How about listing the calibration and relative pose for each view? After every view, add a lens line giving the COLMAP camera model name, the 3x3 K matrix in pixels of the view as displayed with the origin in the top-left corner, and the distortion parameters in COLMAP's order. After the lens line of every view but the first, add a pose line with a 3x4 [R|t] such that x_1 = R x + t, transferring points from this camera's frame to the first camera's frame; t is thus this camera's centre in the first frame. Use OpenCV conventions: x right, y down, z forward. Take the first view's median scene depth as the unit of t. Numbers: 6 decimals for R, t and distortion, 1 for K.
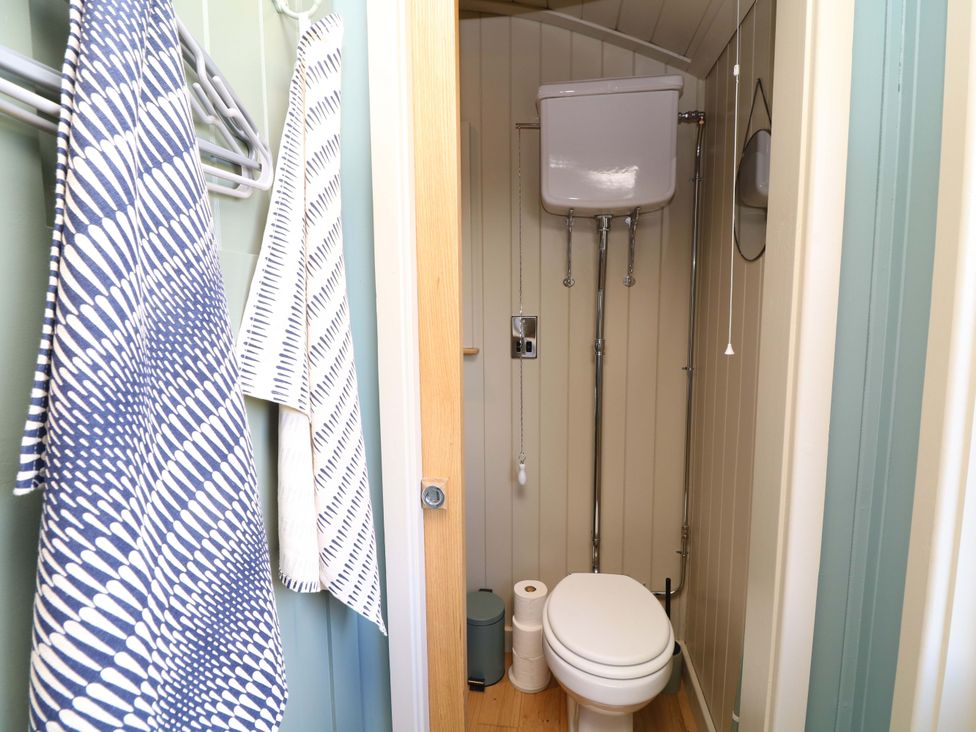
lens RADIAL K [[498.4, 0, 499.0], [0, 498.4, 370.2], [0, 0, 1]] dist [0.001107, -0.012417]
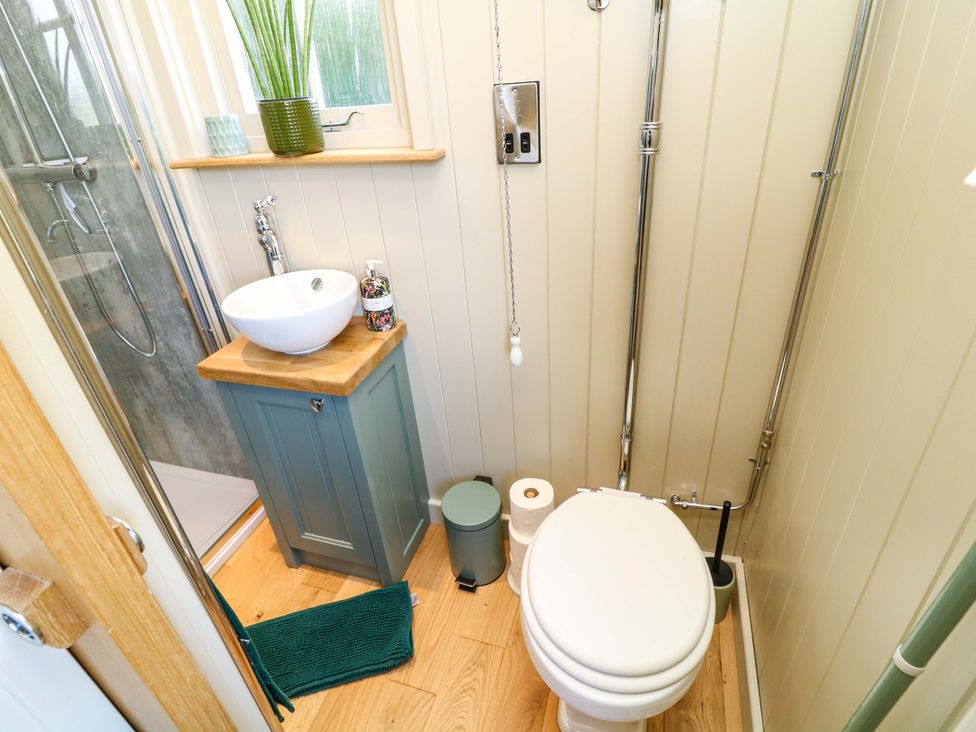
lens RADIAL K [[496.9, 0, 490.9], [0, 496.9, 360.8], [0, 0, 1]] dist [-0.000280, -0.012347]
pose [[0.981514, 0.031618, -0.188759, 0.138721], [0.044409, 0.921718, 0.385311, -0.037864], [0.186165, -0.386571, 0.903275, 0.385770]]
